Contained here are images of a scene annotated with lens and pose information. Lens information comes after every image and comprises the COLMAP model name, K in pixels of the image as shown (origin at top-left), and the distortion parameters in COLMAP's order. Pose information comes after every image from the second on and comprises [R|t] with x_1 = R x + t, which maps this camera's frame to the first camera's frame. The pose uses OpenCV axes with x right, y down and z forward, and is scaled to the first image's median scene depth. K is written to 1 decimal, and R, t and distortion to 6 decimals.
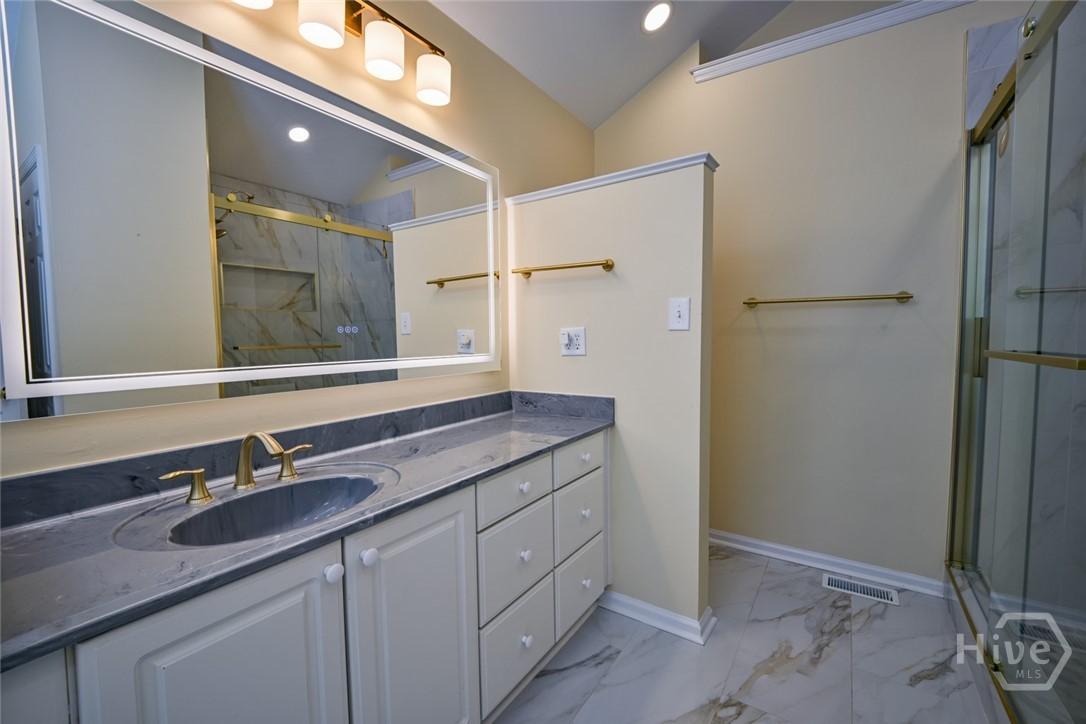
lens RADIAL K [[446.5, 0, 543.2], [0, 446.5, 359.8], [0, 0, 1]] dist [0.025273, -0.031407]
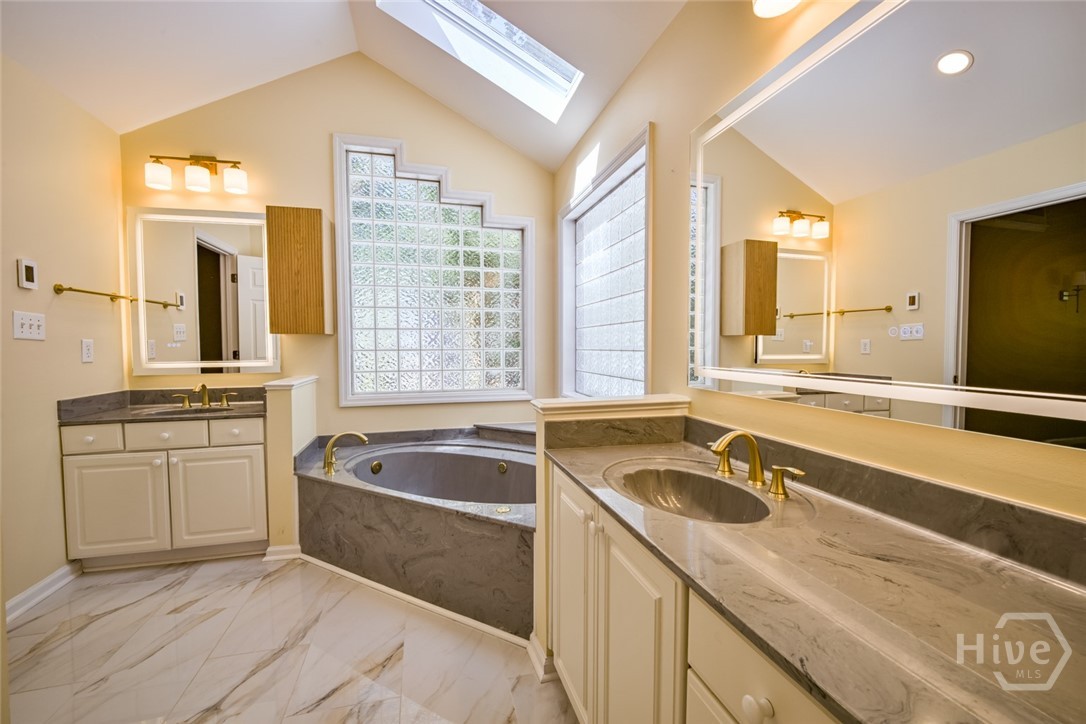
lens RADIAL K [[446.5, 0, 543.2], [0, 446.5, 359.8], [0, 0, 1]] dist [0.025273, -0.031407]
pose [[-0.642170, 0.036908, -0.765673, 0.375252], [-0.039004, 0.995973, 0.080722, -0.060996], [0.765569, 0.081702, -0.638144, 1.027065]]
